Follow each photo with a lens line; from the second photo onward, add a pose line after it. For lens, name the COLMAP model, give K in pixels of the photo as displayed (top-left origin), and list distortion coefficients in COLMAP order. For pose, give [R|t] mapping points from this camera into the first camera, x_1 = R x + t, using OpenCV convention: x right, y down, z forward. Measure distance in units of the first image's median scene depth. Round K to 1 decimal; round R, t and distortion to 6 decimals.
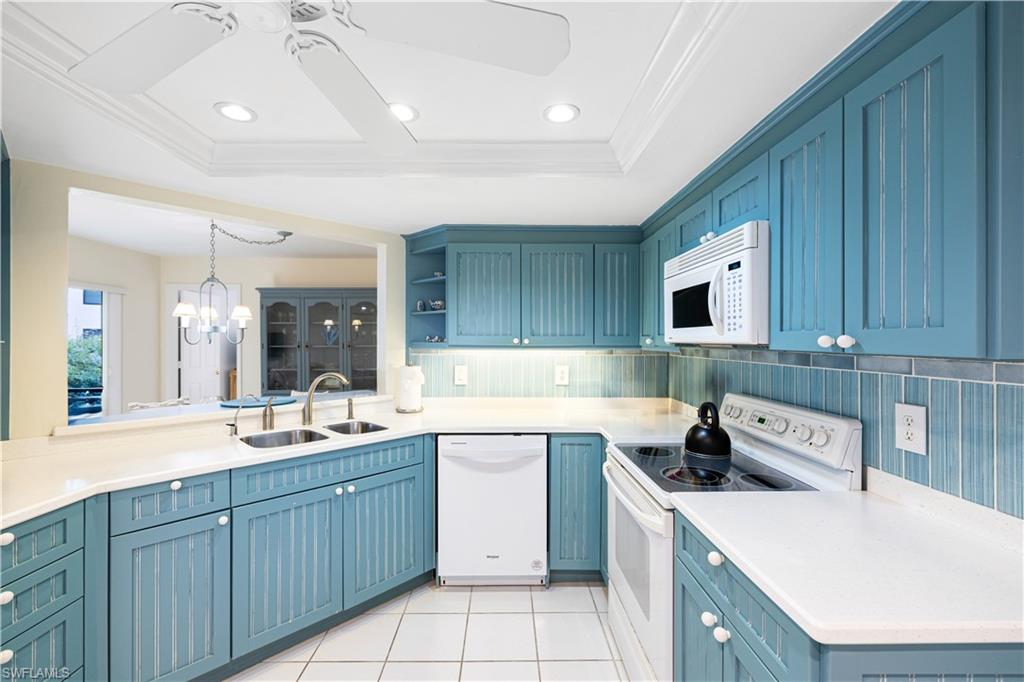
lens RADIAL K [[426.6, 0, 509.6], [0, 426.6, 339.1], [0, 0, 1]] dist [-0.001513, 0.000590]
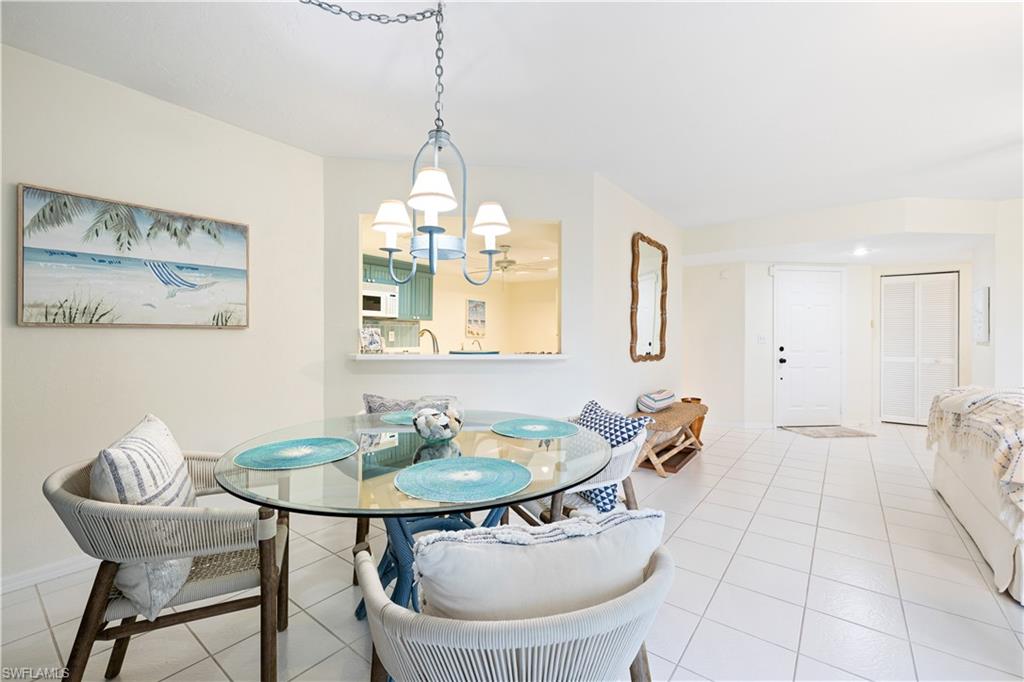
lens RADIAL K [[426.6, 0, 514.4], [0, 426.6, 337.5], [0, 0, 1]] dist [-0.001513, 0.000590]
pose [[-0.768725, -0.006236, 0.639549, -2.626426], [-0.006009, 0.999979, 0.002528, 0.170912], [-0.639551, -0.001900, -0.768746, 3.160561]]
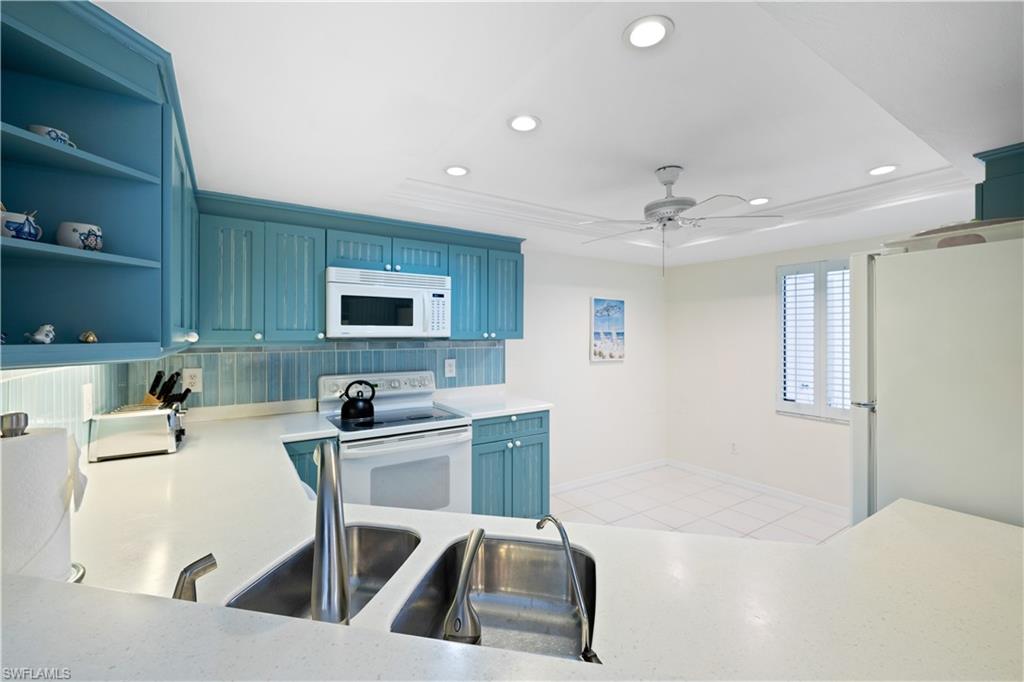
lens RADIAL K [[426.6, 0, 512.0], [0, 426.6, 337.0], [0, 0, 1]] dist [-0.001513, 0.000590]
pose [[-0.515027, -0.003241, 0.857168, -1.283512], [-0.000678, 0.999994, 0.003373, 0.006132], [-0.857174, 0.001156, -0.515026, 1.711069]]
